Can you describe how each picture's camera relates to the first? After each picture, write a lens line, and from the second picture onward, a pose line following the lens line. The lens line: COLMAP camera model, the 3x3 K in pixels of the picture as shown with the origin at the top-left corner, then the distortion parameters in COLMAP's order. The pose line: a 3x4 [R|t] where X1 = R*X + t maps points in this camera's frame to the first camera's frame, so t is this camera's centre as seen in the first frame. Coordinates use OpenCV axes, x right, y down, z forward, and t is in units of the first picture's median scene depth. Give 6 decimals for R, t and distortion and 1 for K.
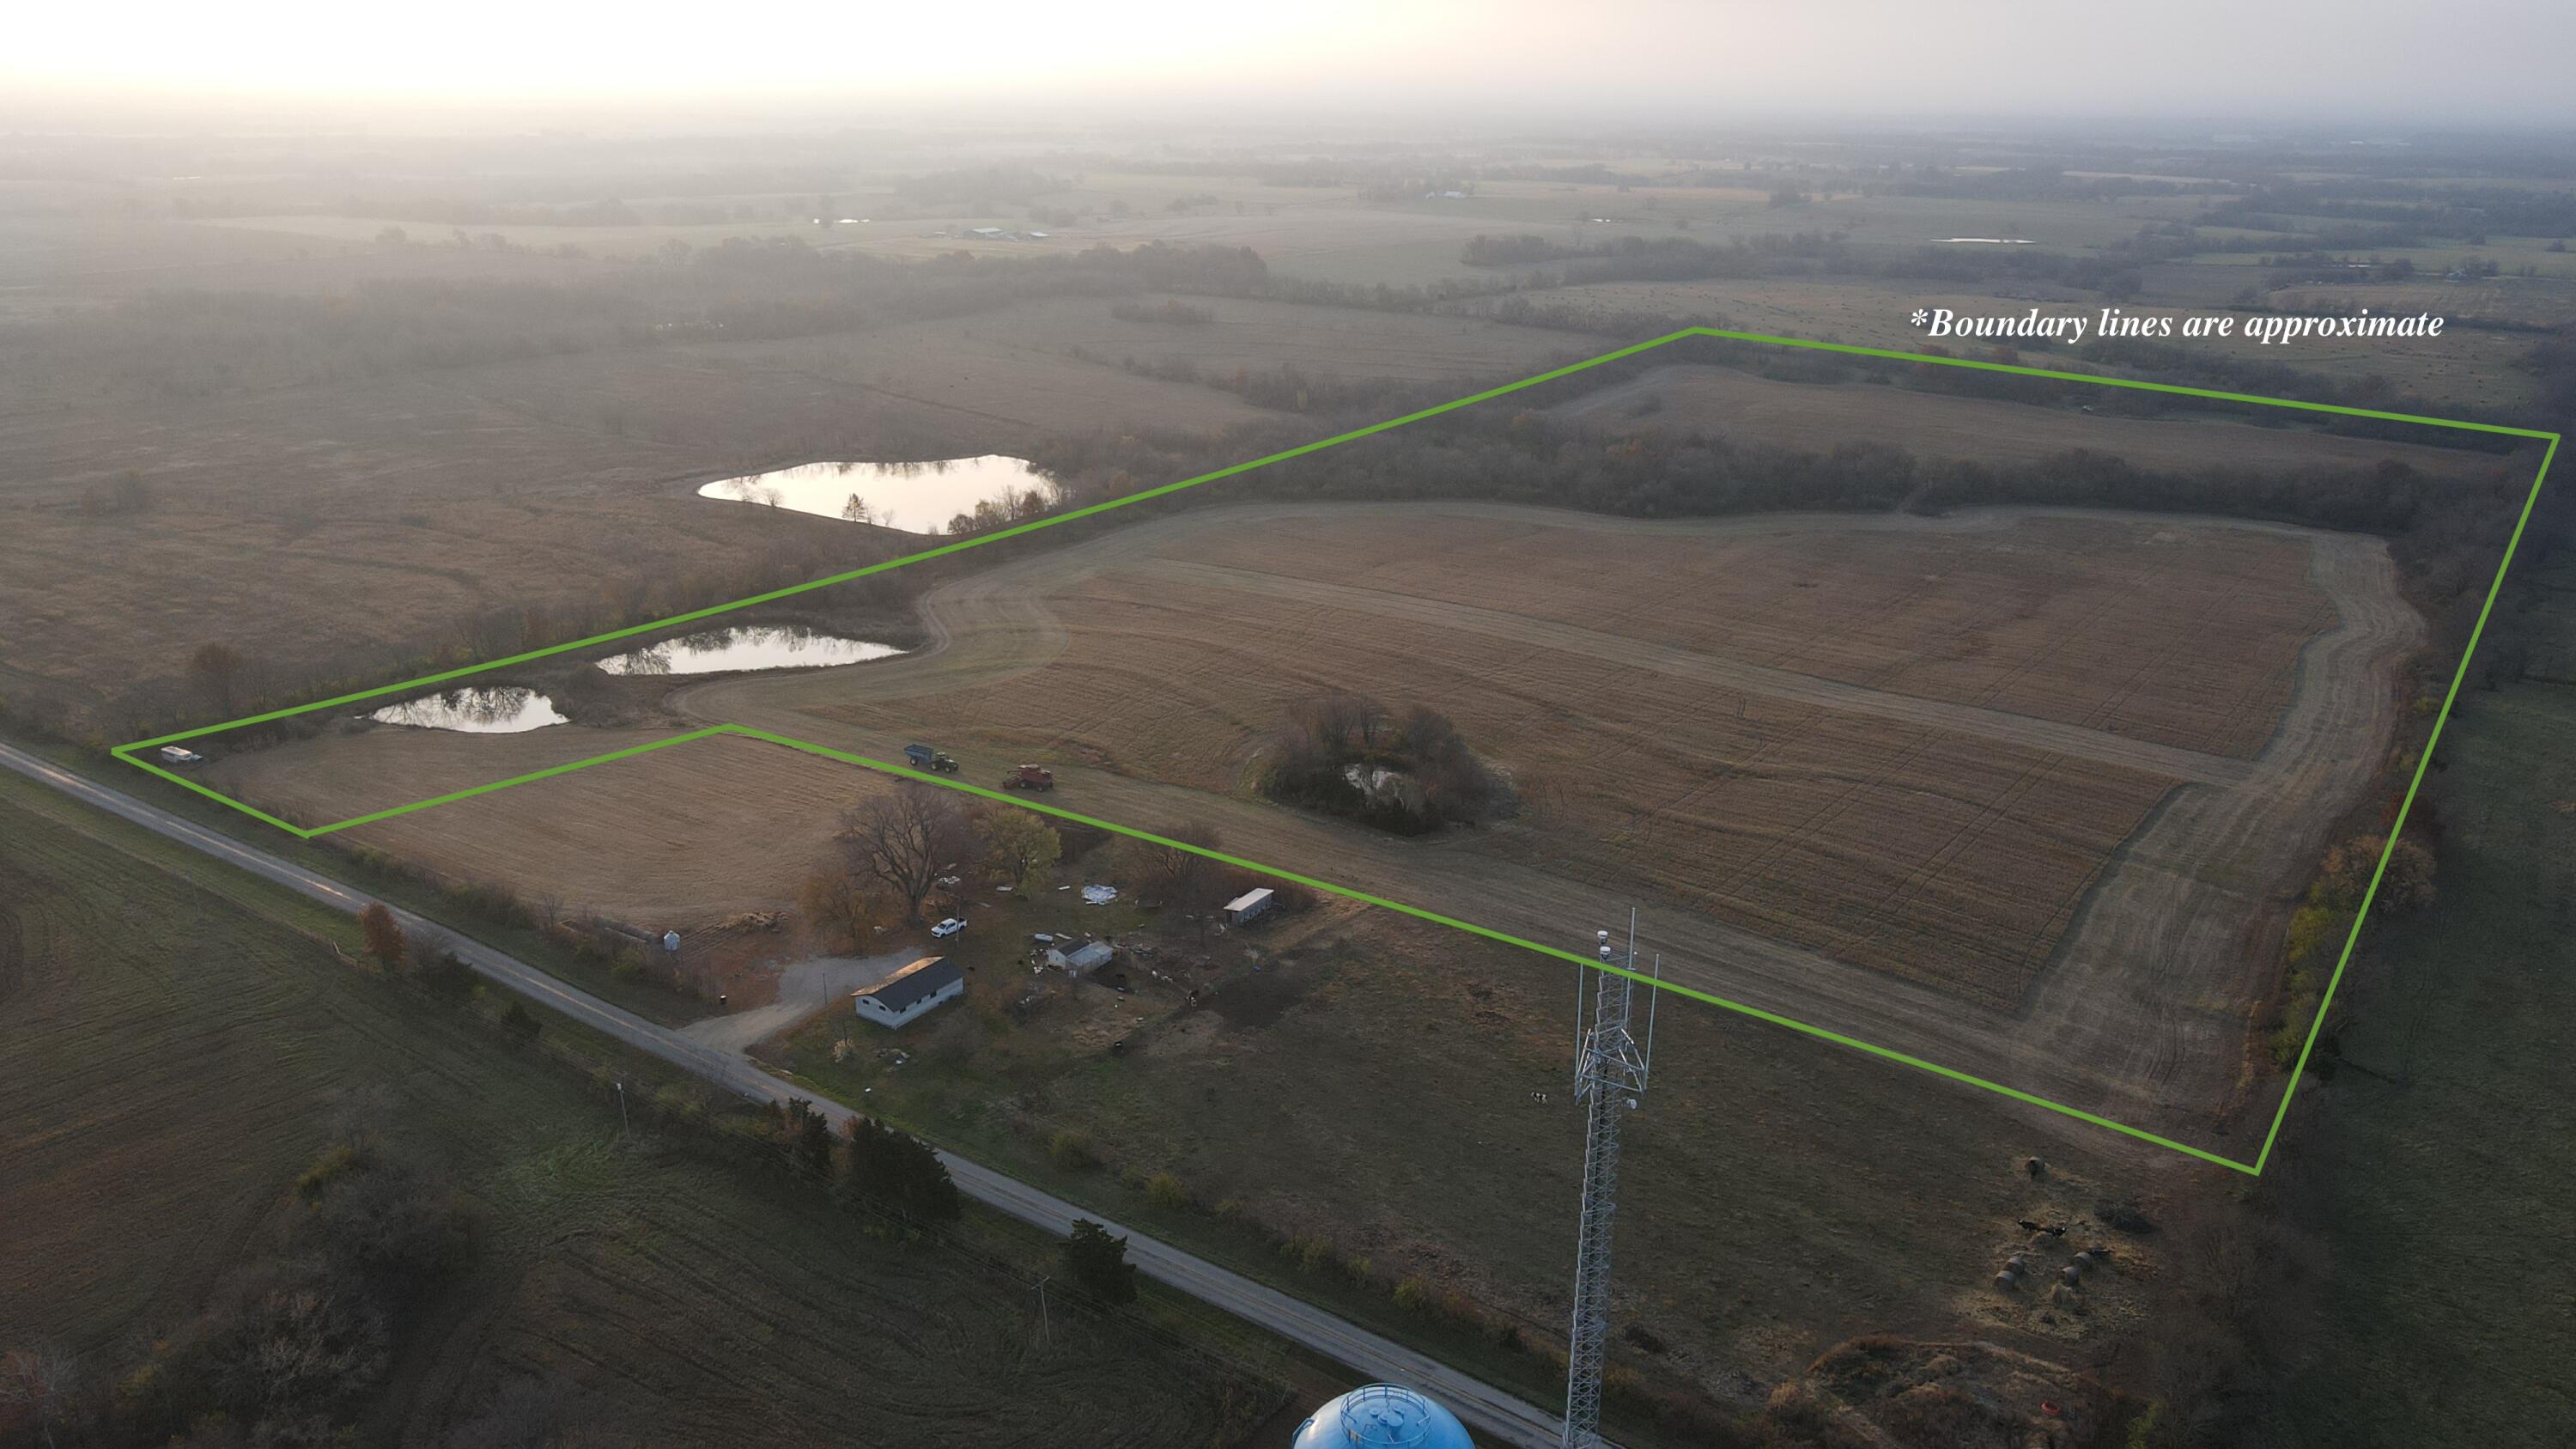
lens RADIAL K [[1887.4, 0, 1297.6], [0, 1887.4, 737.8], [0, 0, 1]] dist [-0.003943, 0.023853]
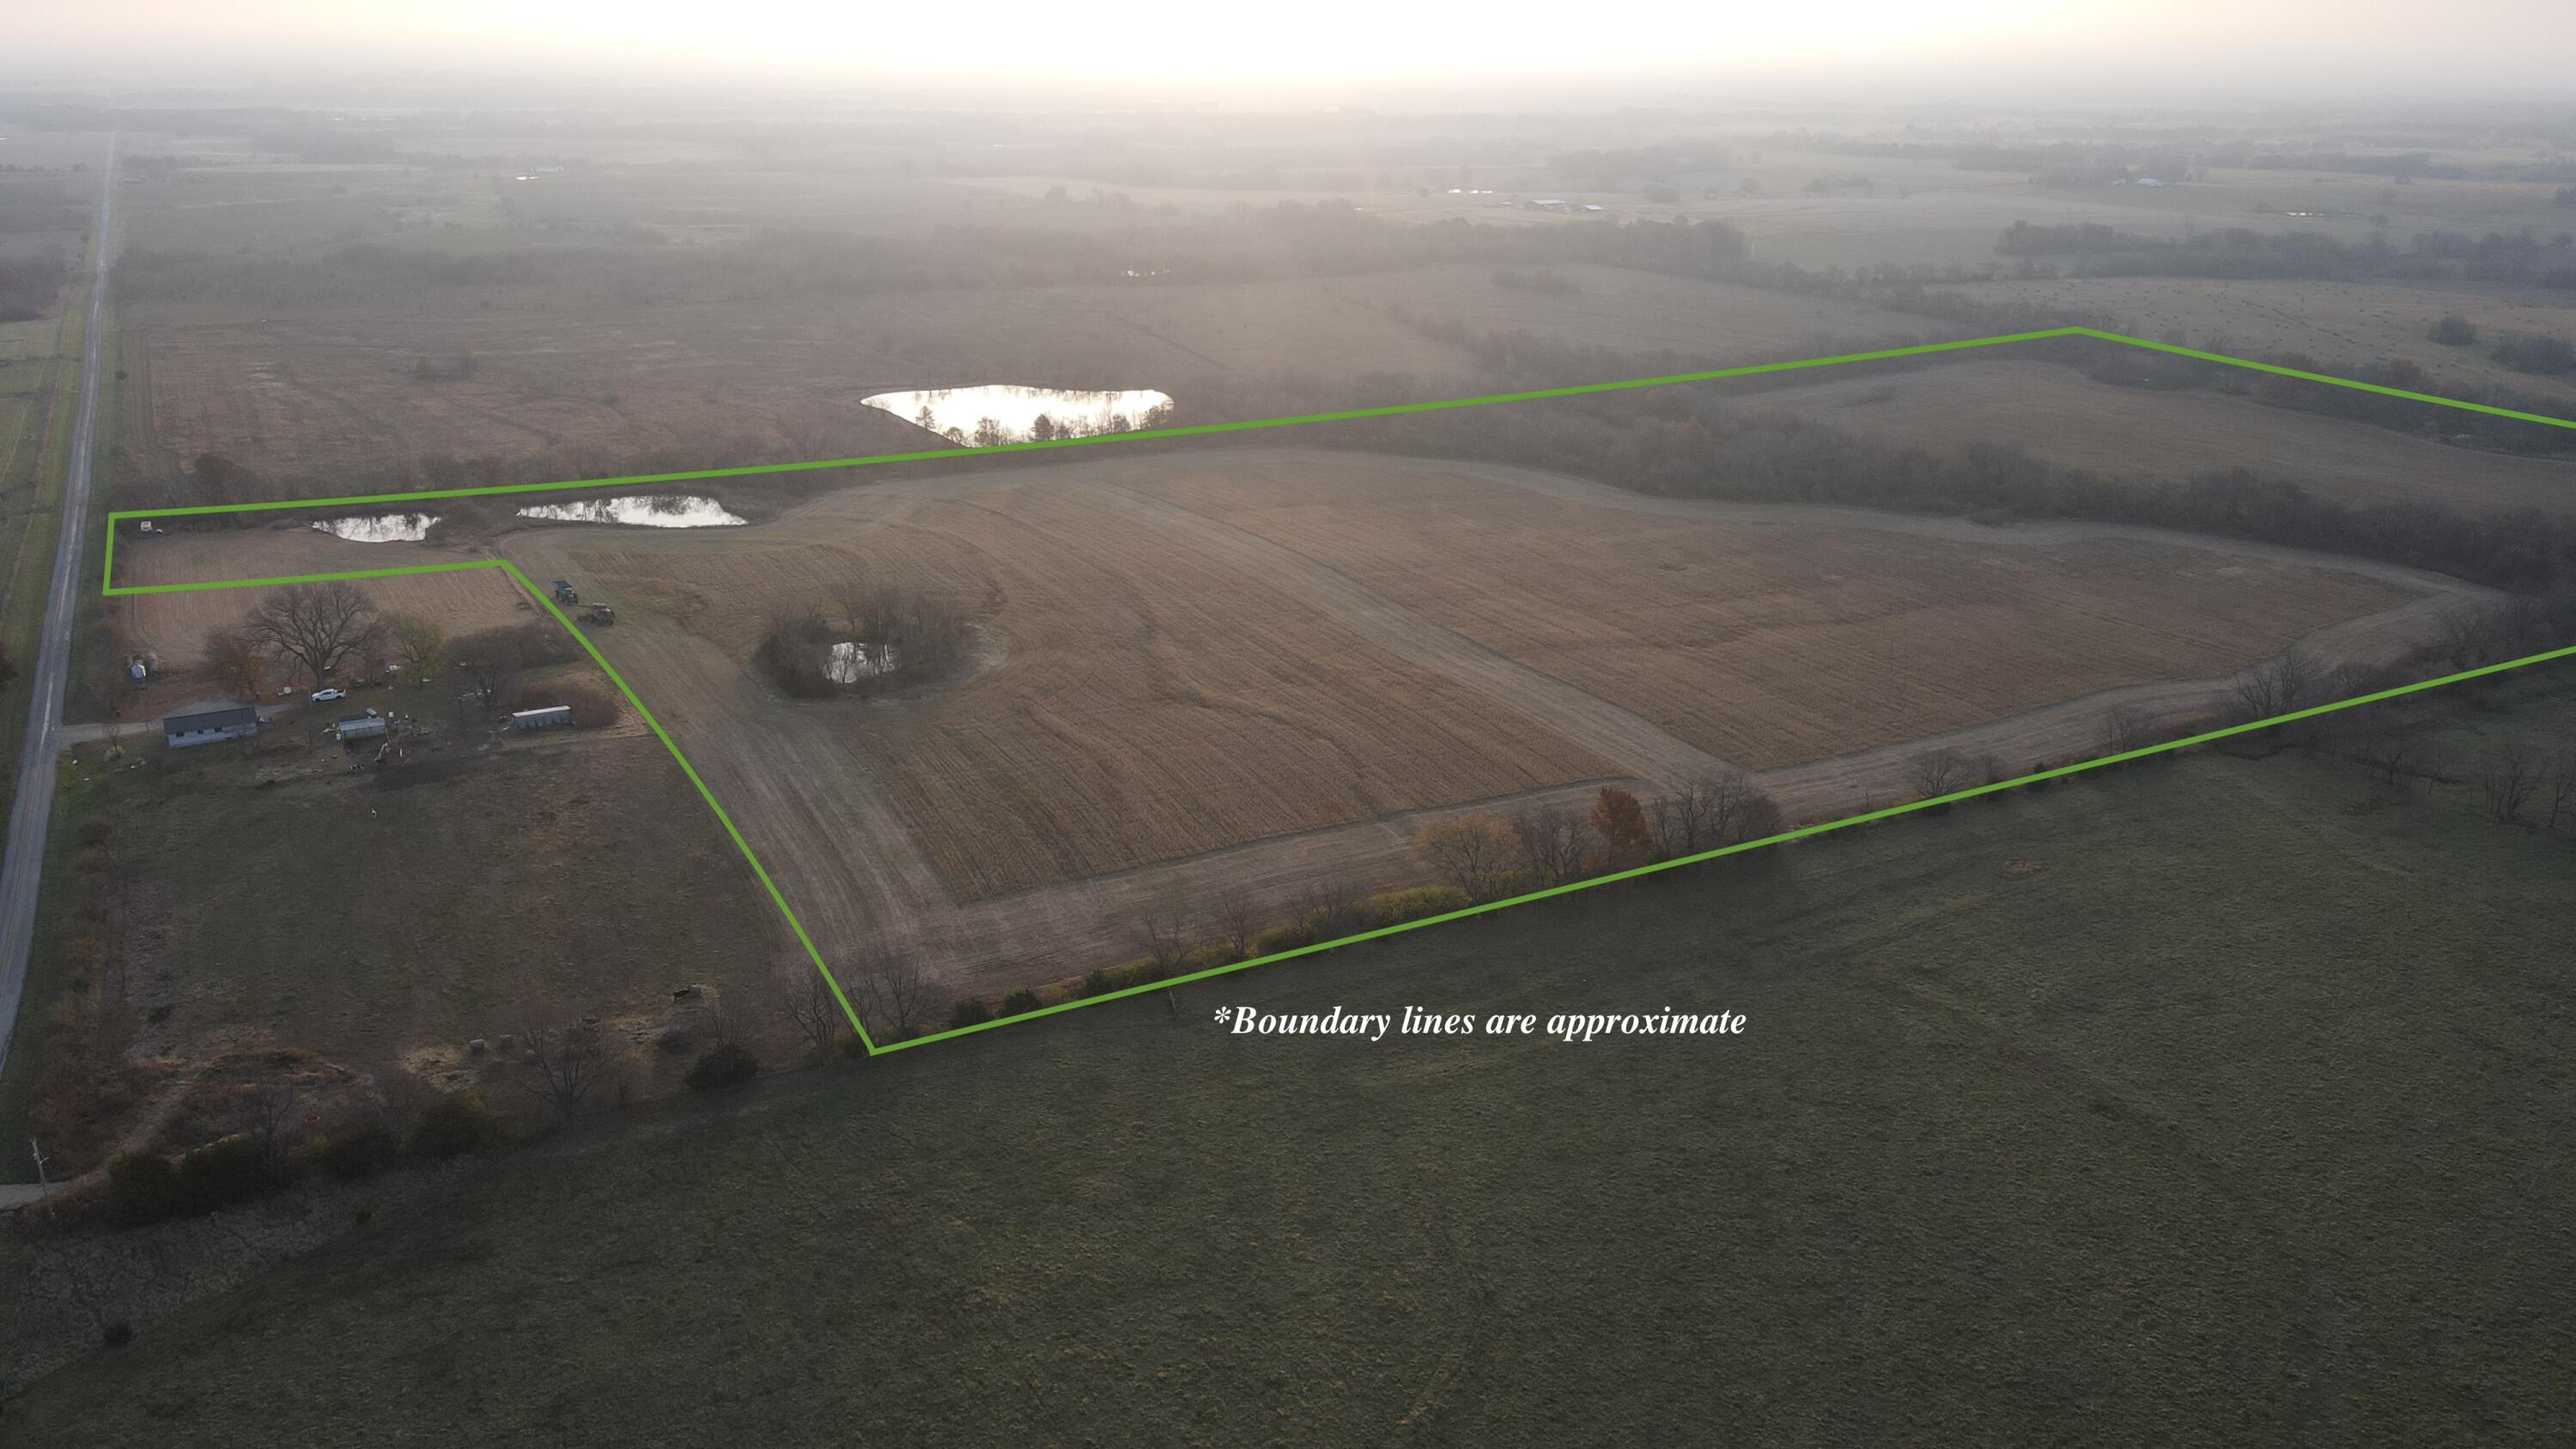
lens RADIAL K [[1887.4, 0, 1301.0], [0, 1887.4, 715.5], [0, 0, 1]] dist [-0.003943, 0.023853]
pose [[0.899168, 0.140985, -0.414271, 0.269924], [-0.142181, 0.989441, 0.028128, -0.004220], [0.413863, 0.033610, 0.909719, 0.031660]]
